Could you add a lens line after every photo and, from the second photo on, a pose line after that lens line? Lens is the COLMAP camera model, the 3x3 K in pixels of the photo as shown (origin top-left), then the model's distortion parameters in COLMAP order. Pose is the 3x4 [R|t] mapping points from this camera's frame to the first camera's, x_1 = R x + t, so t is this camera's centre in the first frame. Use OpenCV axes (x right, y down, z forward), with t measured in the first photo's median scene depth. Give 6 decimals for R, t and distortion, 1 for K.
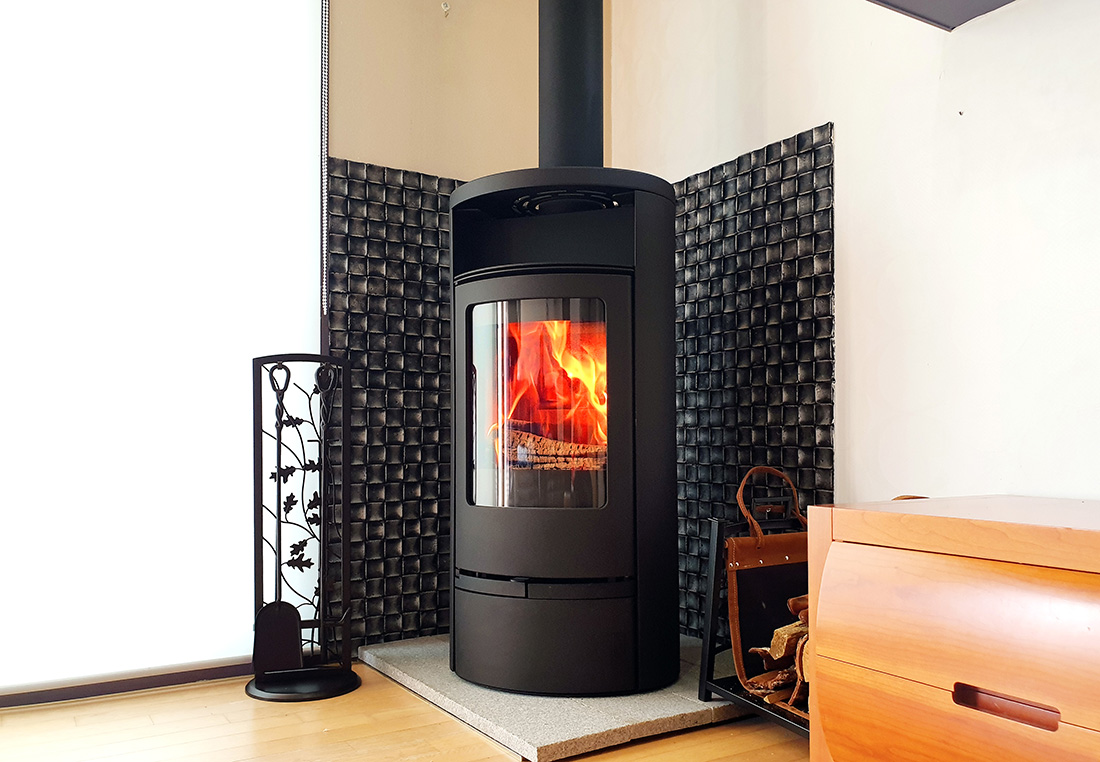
lens RADIAL K [[839.9, 0, 576.8], [0, 839.9, 405.1], [0, 0, 1]] dist [0.000782, -0.000659]
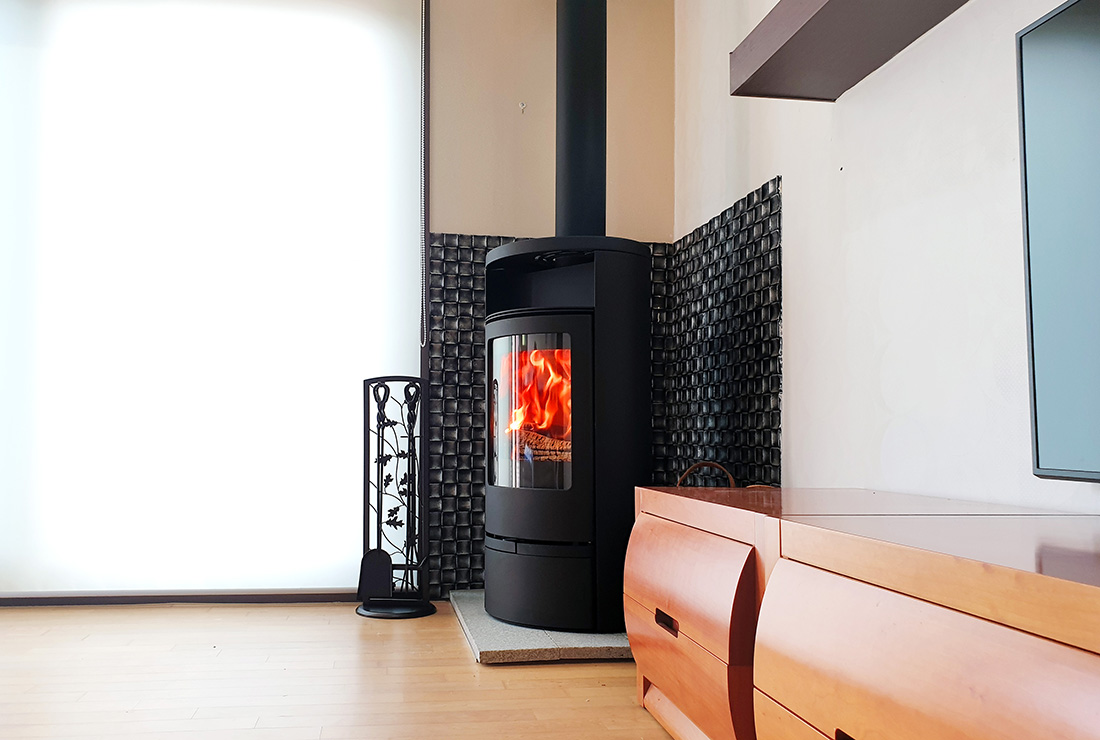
lens RADIAL K [[838.1, 0, 523.9], [0, 838.1, 369.1], [0, 0, 1]] dist [0.041903, -0.000995]
pose [[0.921002, -0.019673, -0.389060, 0.423836], [0.003741, 0.999125, -0.041663, -0.012498], [0.389540, 0.036916, 0.920270, -0.235055]]
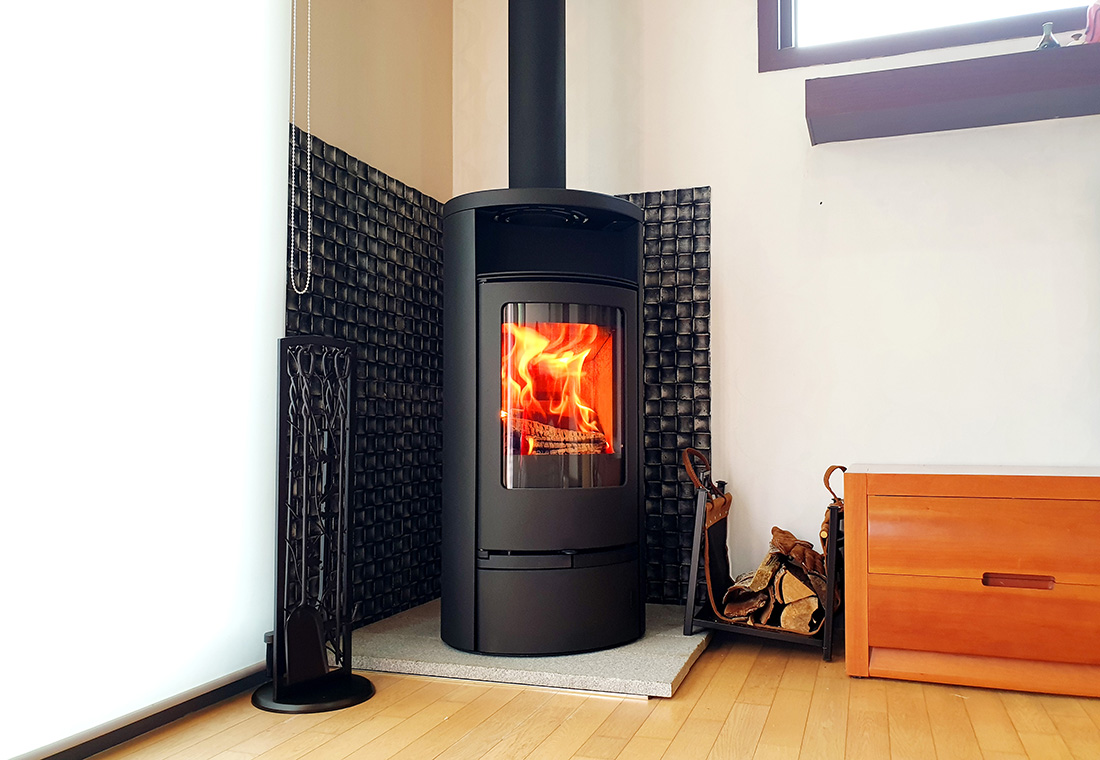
lens RADIAL K [[819.1, 0, 550.0], [0, 819.1, 380.0], [0, 0, 1]] dist [0.060040, -0.212289]
pose [[0.795838, 0.031204, 0.604705, -0.663282], [-0.024810, 0.999513, -0.018925, -0.002215], [-0.605001, 0.000059, 0.796225, 0.118232]]
